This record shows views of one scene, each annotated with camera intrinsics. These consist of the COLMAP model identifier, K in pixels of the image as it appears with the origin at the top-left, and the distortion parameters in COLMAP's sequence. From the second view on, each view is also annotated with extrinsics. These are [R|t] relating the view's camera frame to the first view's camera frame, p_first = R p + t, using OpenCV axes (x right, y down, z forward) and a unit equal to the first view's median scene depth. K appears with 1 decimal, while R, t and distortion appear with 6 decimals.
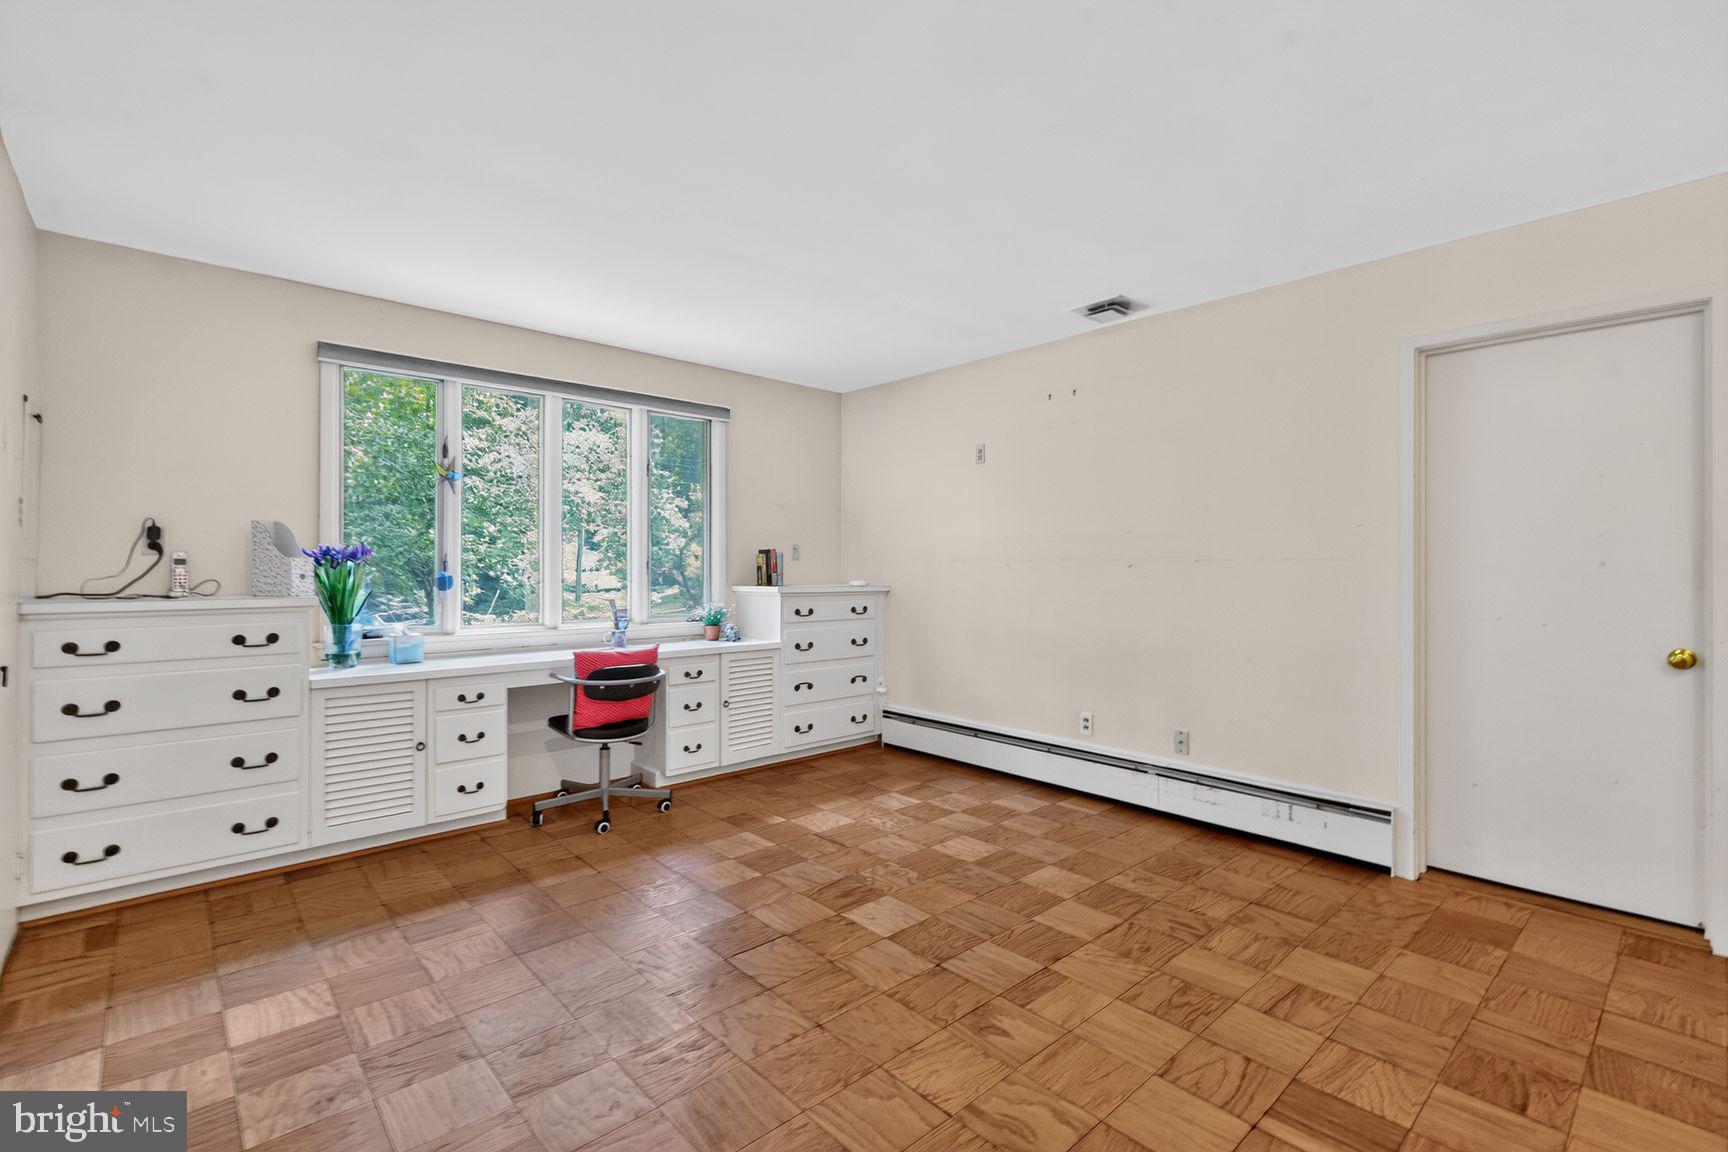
lens RADIAL K [[775.9, 0, 872.9], [0, 775.9, 566.9], [0, 0, 1]] dist [-0.004340, 0.000760]
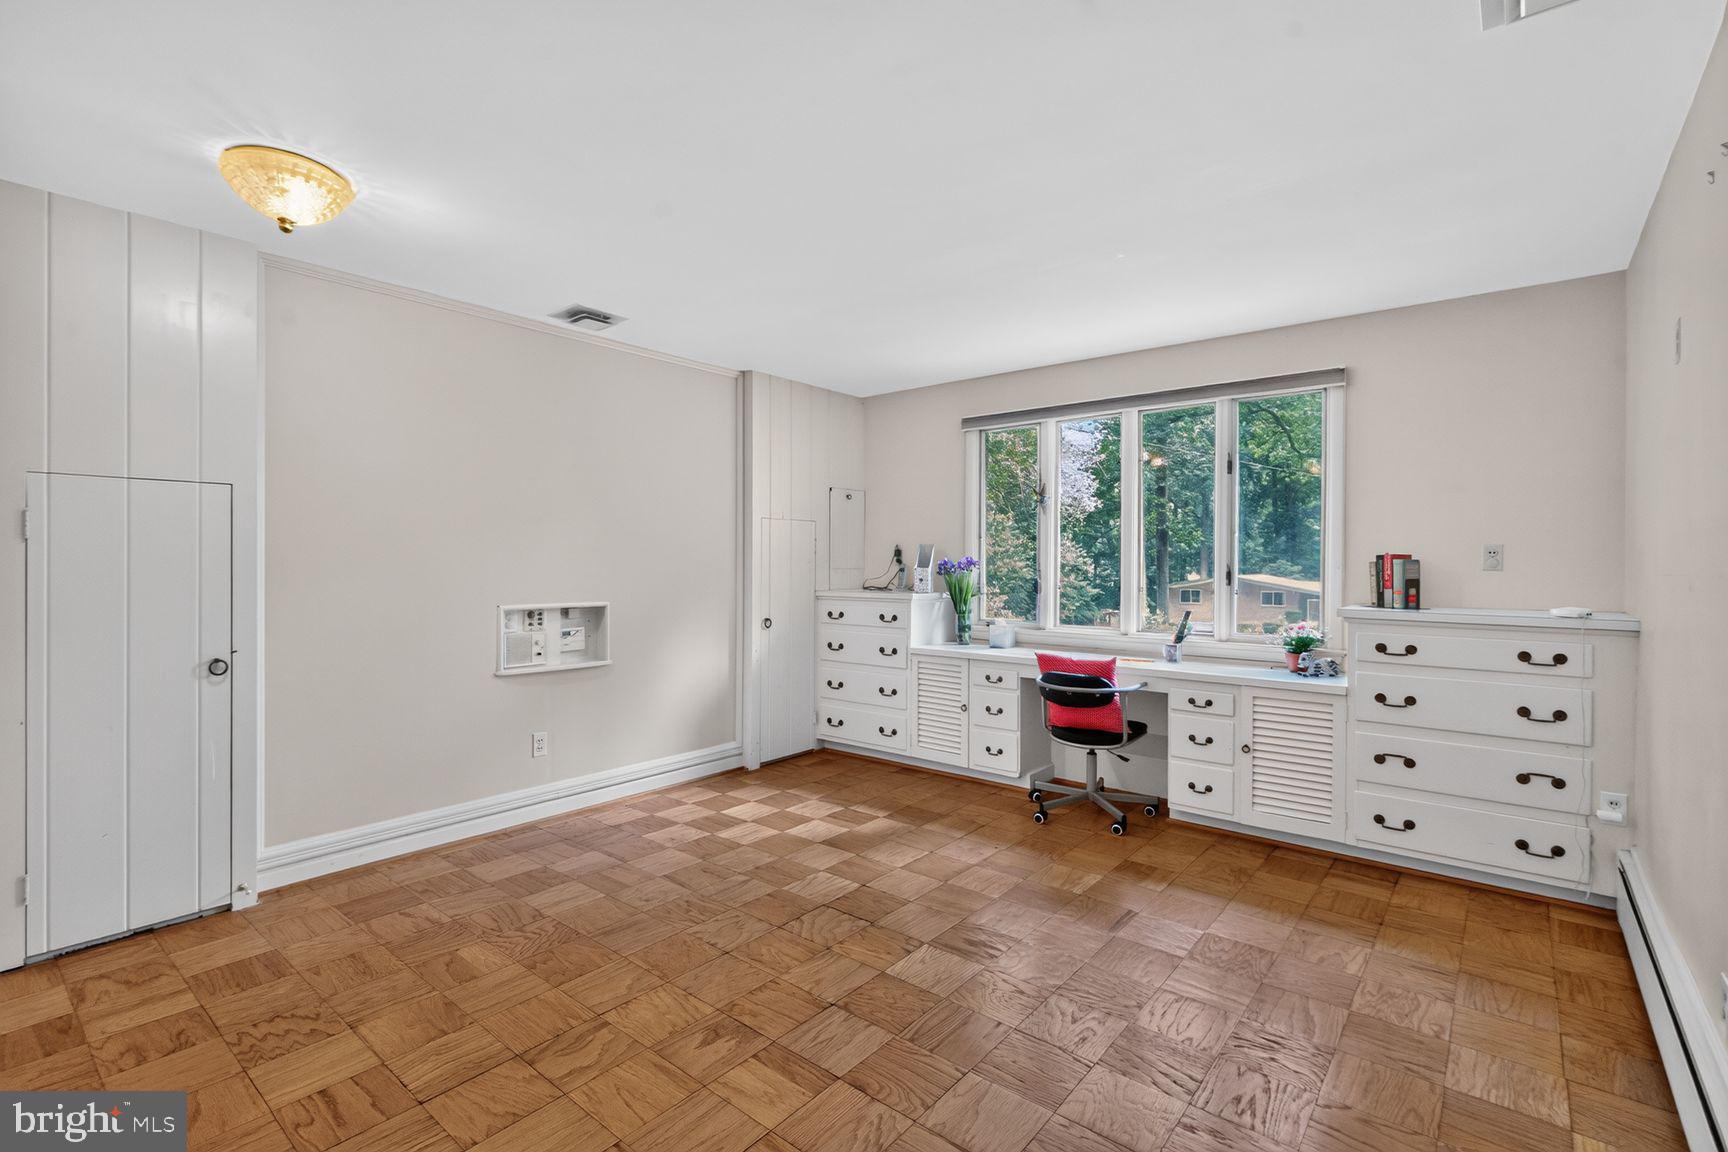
lens RADIAL K [[775.9, 0, 873.5], [0, 775.9, 572.7], [0, 0, 1]] dist [-0.004340, 0.000760]
pose [[0.140594, 0.004229, -0.990058, 0.656669], [-0.014157, 0.999897, 0.002260, -0.002740], [0.989966, 0.013698, 0.140639, 0.596771]]
